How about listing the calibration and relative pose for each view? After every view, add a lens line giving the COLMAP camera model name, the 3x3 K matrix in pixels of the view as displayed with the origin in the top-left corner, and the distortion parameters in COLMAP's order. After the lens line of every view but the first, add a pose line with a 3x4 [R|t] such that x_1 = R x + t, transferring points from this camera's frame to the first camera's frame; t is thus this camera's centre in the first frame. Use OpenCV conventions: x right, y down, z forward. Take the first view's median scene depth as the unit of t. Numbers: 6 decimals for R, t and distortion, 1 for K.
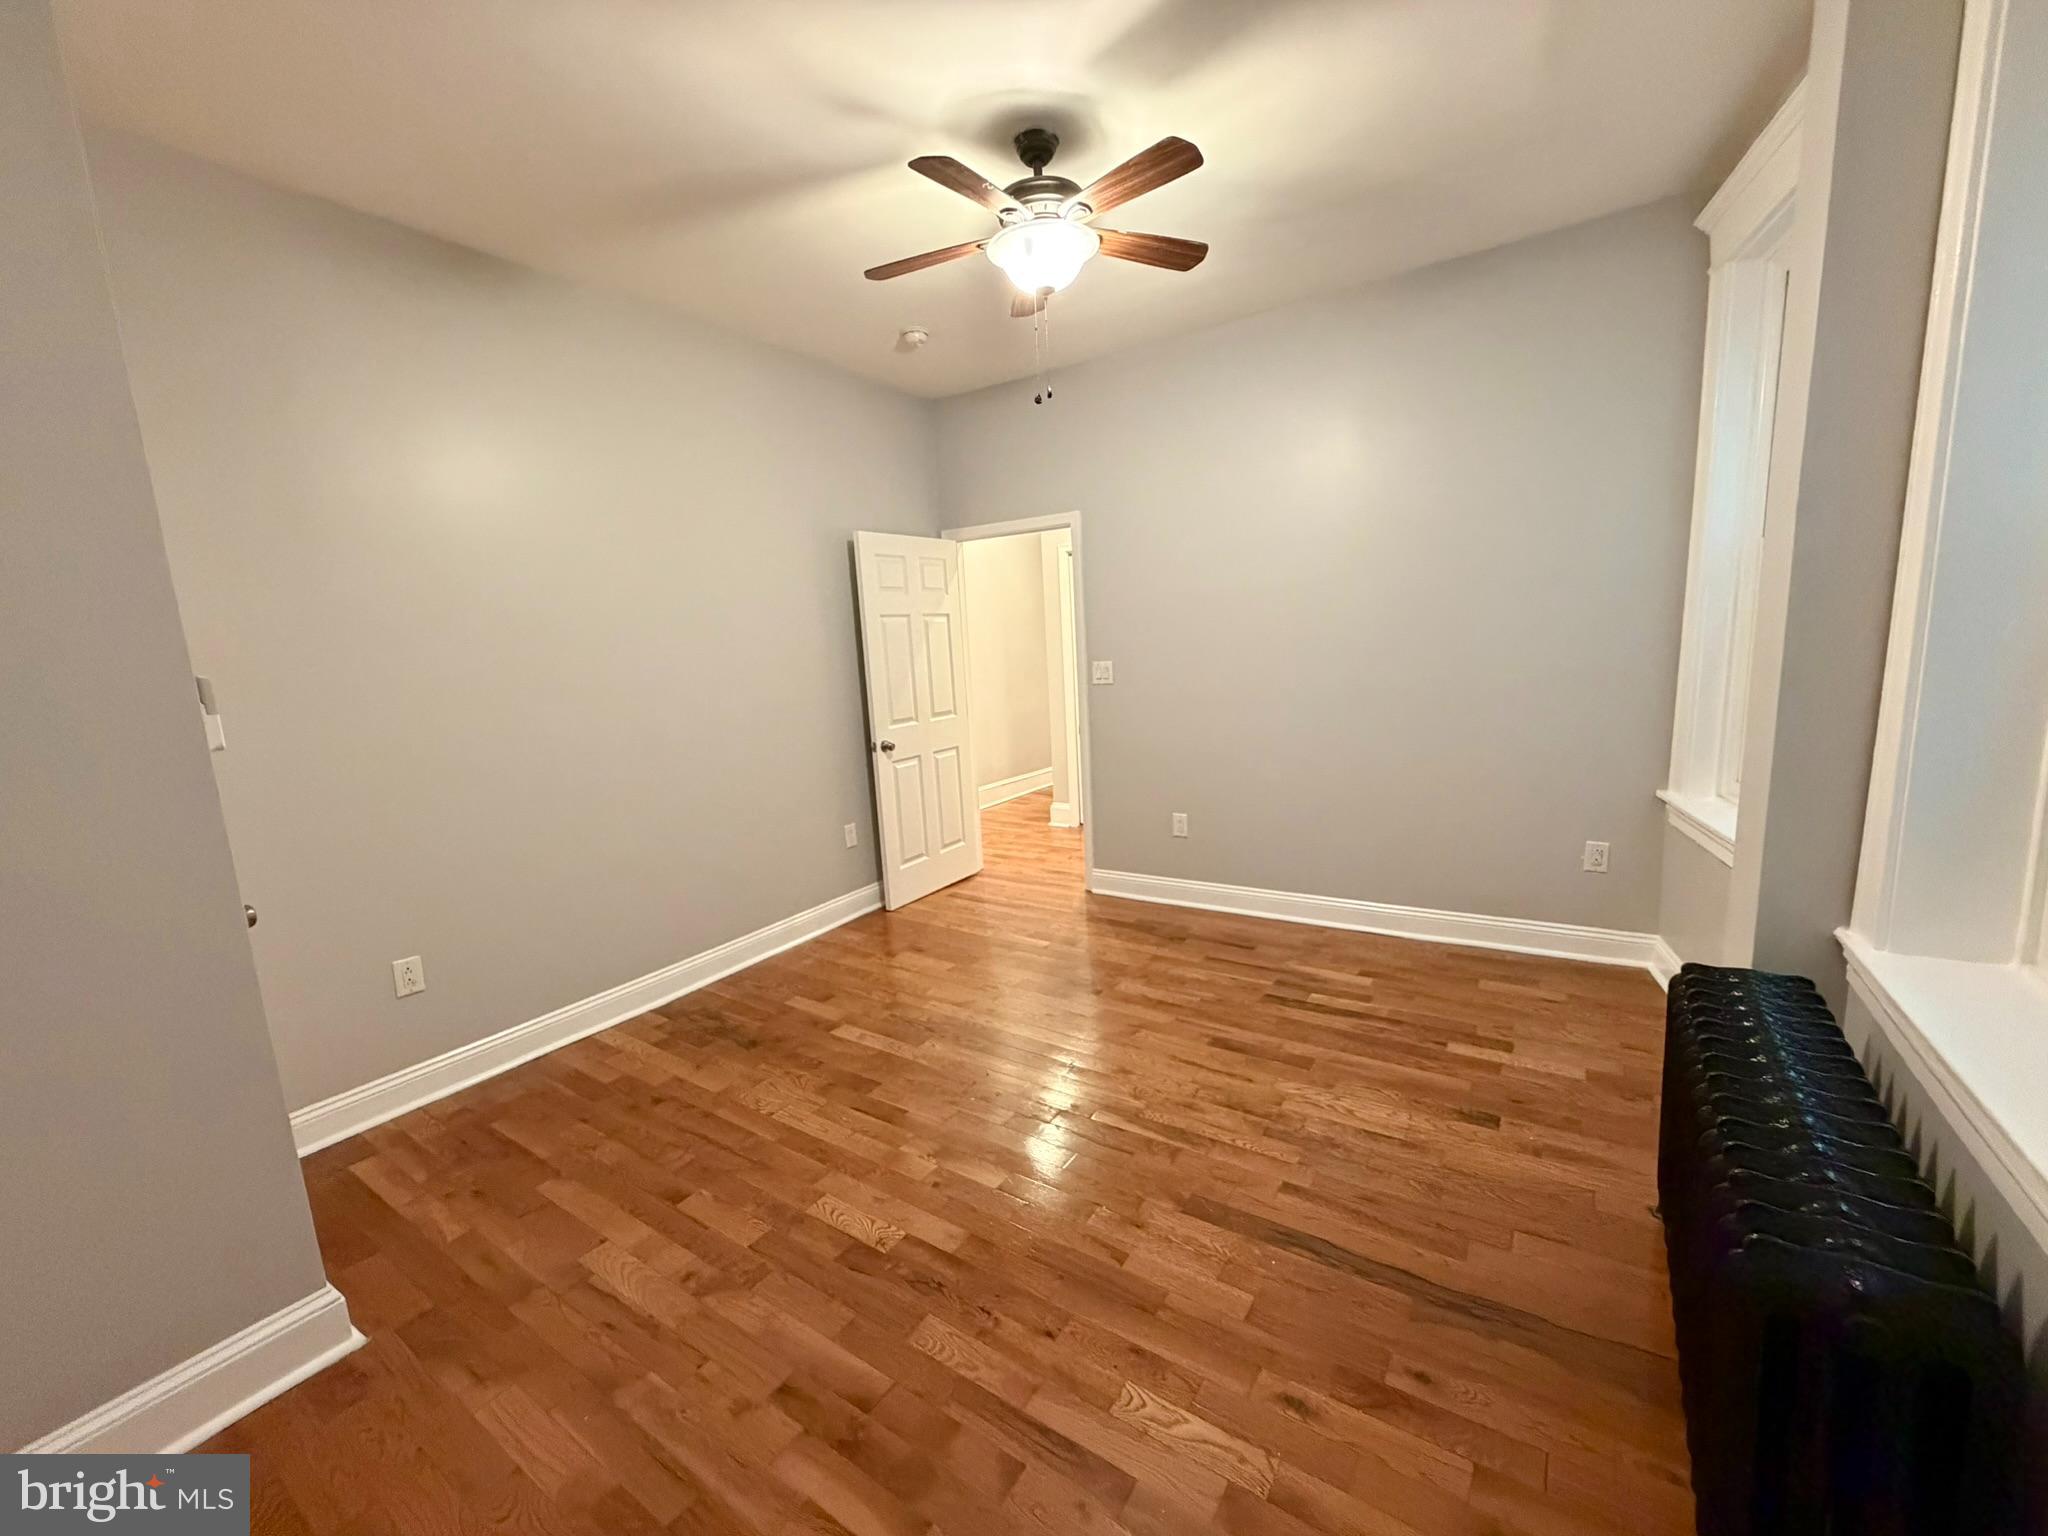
lens RADIAL K [[816.9, 0, 1023.5], [0, 816.9, 774.0], [0, 0, 1]] dist [0.005368, -0.003536]
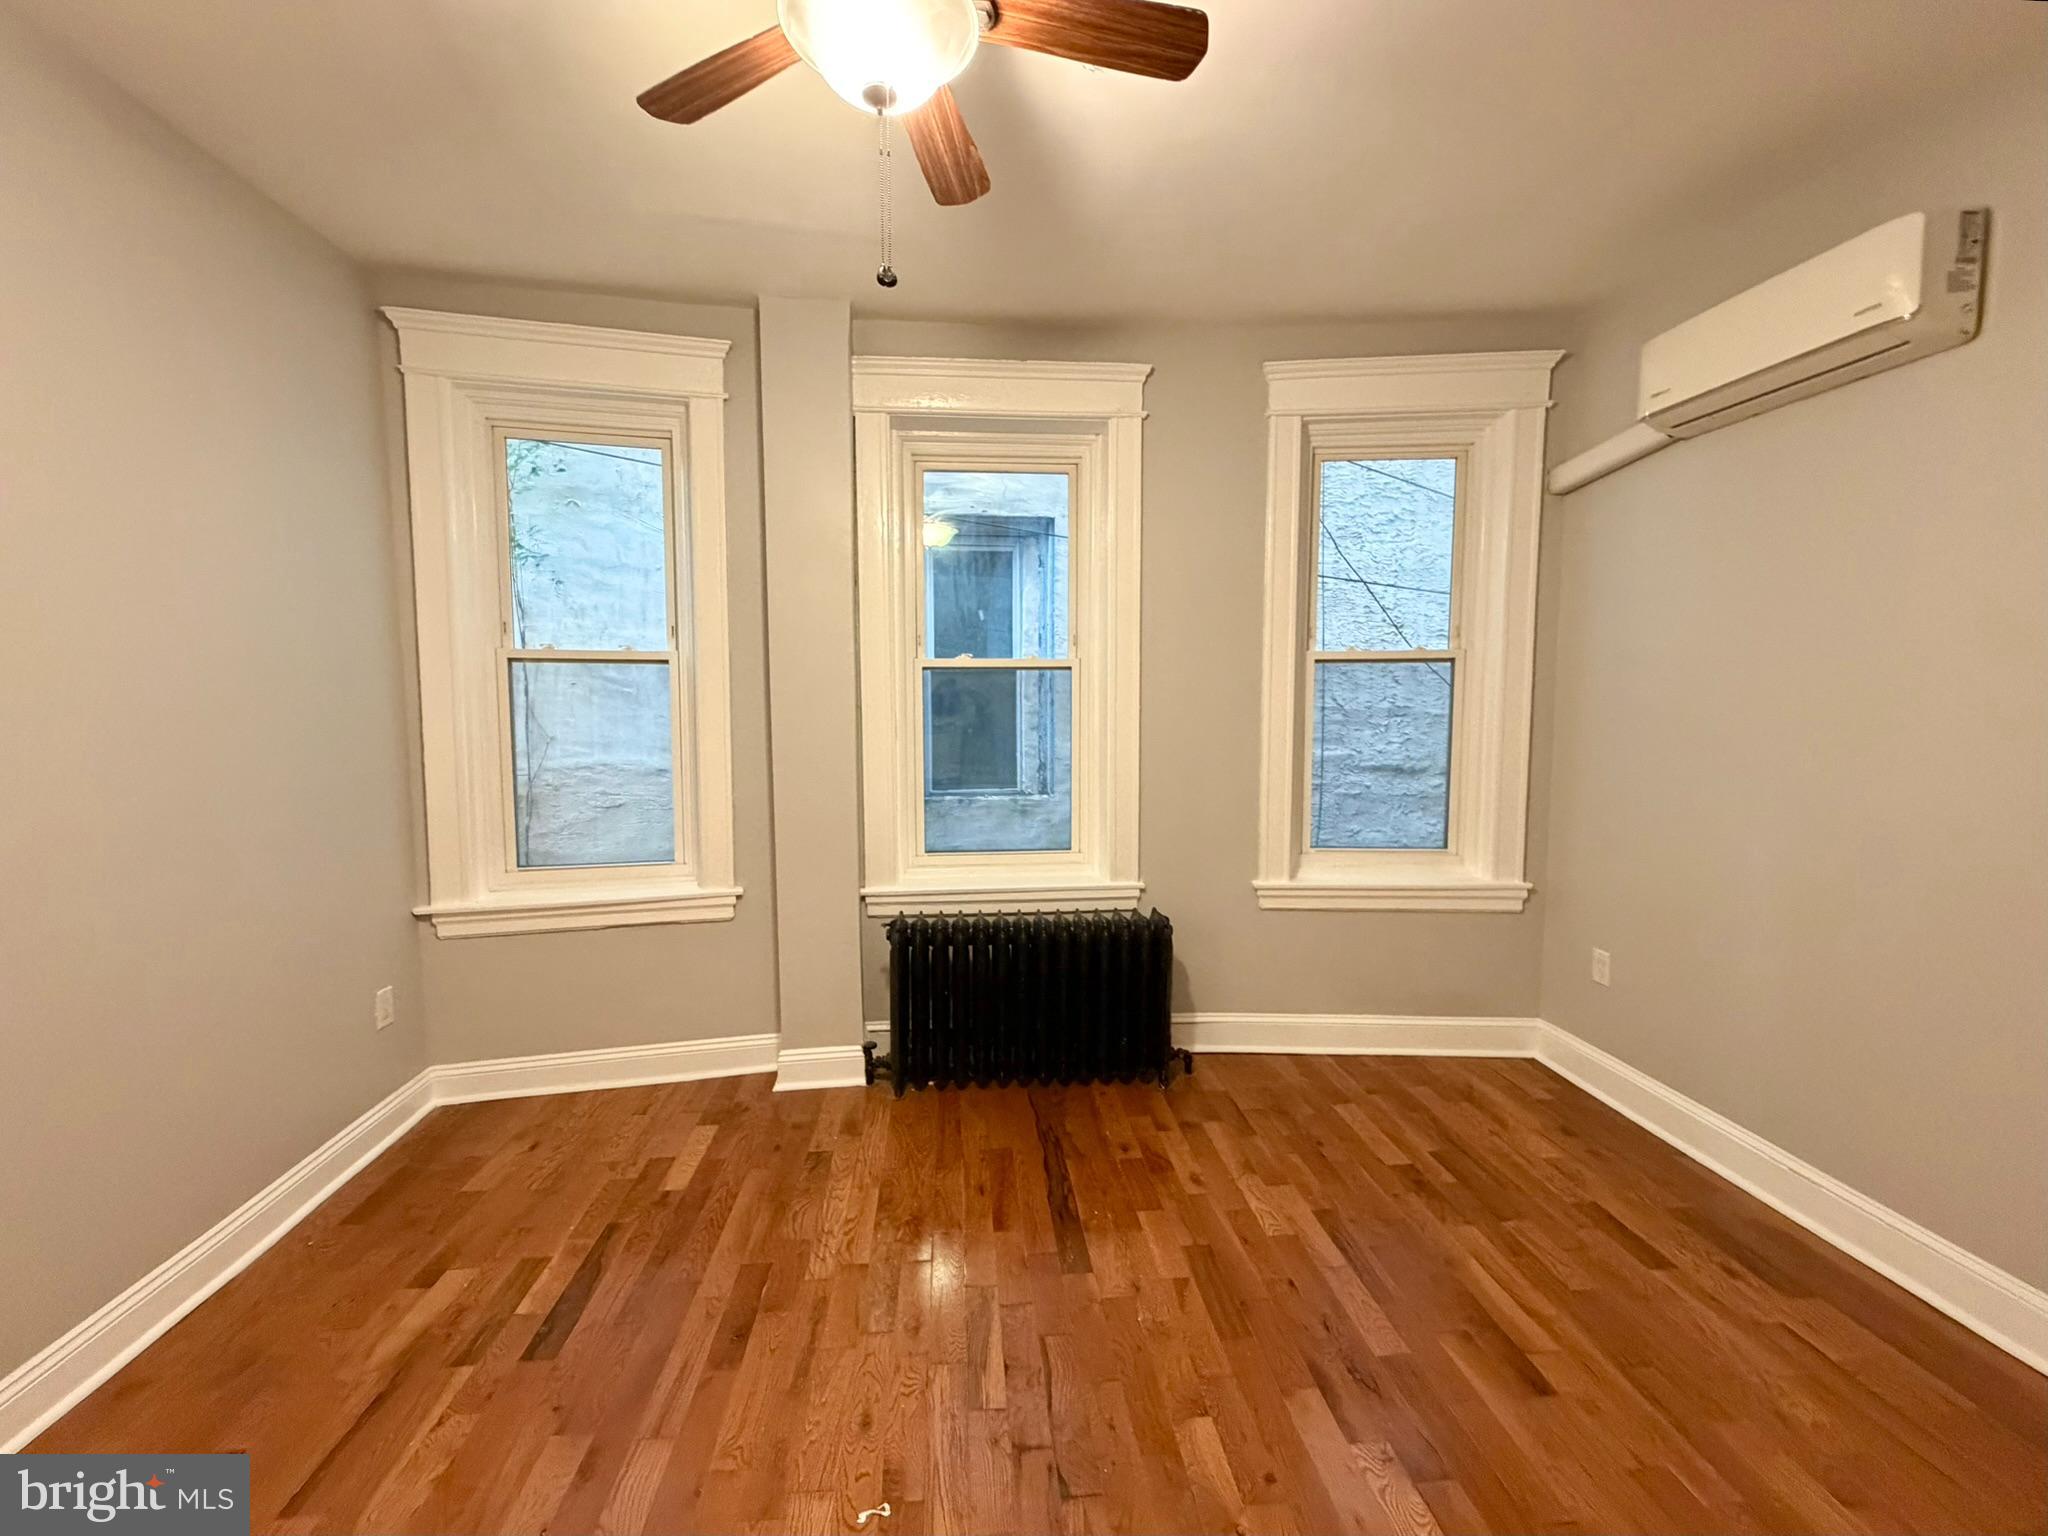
lens RADIAL K [[816.9, 0, 1023.5], [0, 816.9, 774.0], [0, 0, 1]] dist [0.005368, -0.003536]
pose [[-0.609819, -0.010885, 0.792466, -0.518884], [0.165072, 0.976232, 0.140435, -0.214086], [-0.775160, 0.216453, -0.593528, 1.431566]]
